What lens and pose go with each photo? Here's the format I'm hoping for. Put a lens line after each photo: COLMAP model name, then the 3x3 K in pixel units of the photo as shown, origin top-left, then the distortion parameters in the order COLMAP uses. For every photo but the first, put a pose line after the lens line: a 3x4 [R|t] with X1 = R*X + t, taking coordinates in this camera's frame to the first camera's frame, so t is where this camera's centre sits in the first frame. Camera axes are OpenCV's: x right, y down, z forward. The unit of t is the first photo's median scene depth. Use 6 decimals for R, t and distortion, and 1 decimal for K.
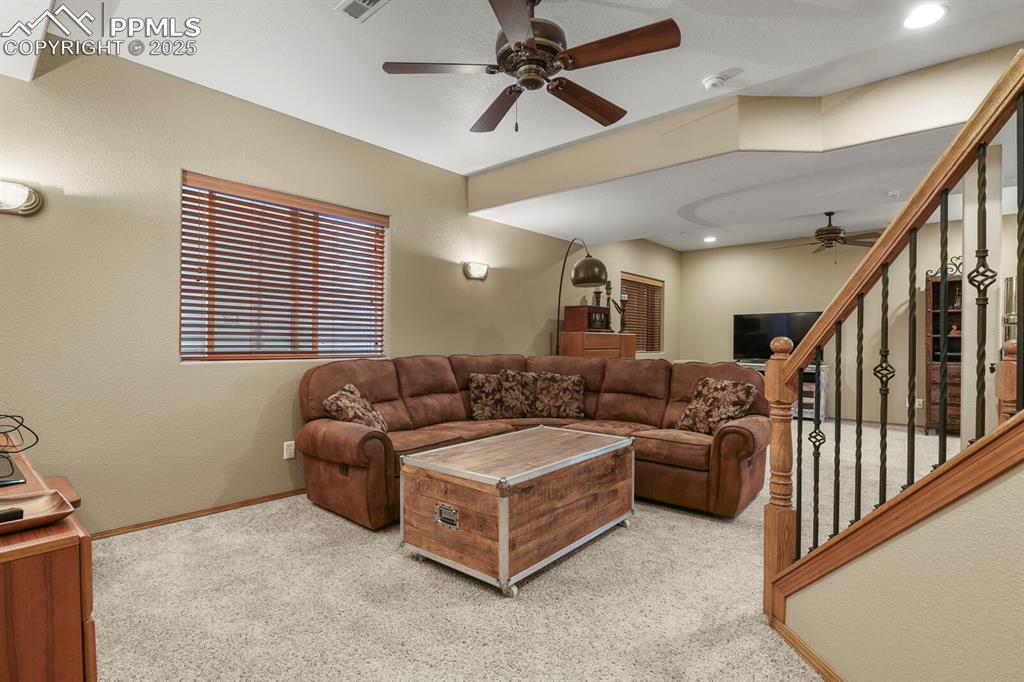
lens RADIAL K [[501.9, 0, 511.1], [0, 501.9, 344.1], [0, 0, 1]] dist [-0.026991, -0.000343]
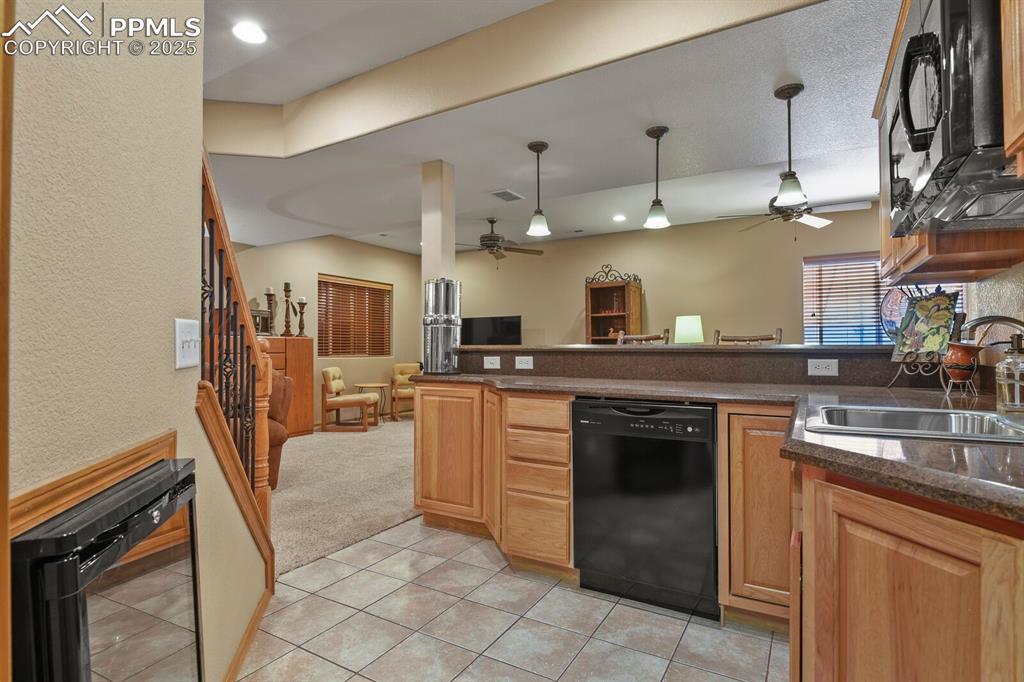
lens RADIAL K [[501.9, 0, 514.9], [0, 501.9, 341.1], [0, 0, 1]] dist [-0.026991, -0.000343]
pose [[0.983861, -0.004716, 0.178874, 0.498033], [0.006923, 0.999907, -0.011720, 0.002122], [-0.178802, 0.012769, 0.983802, -0.047772]]
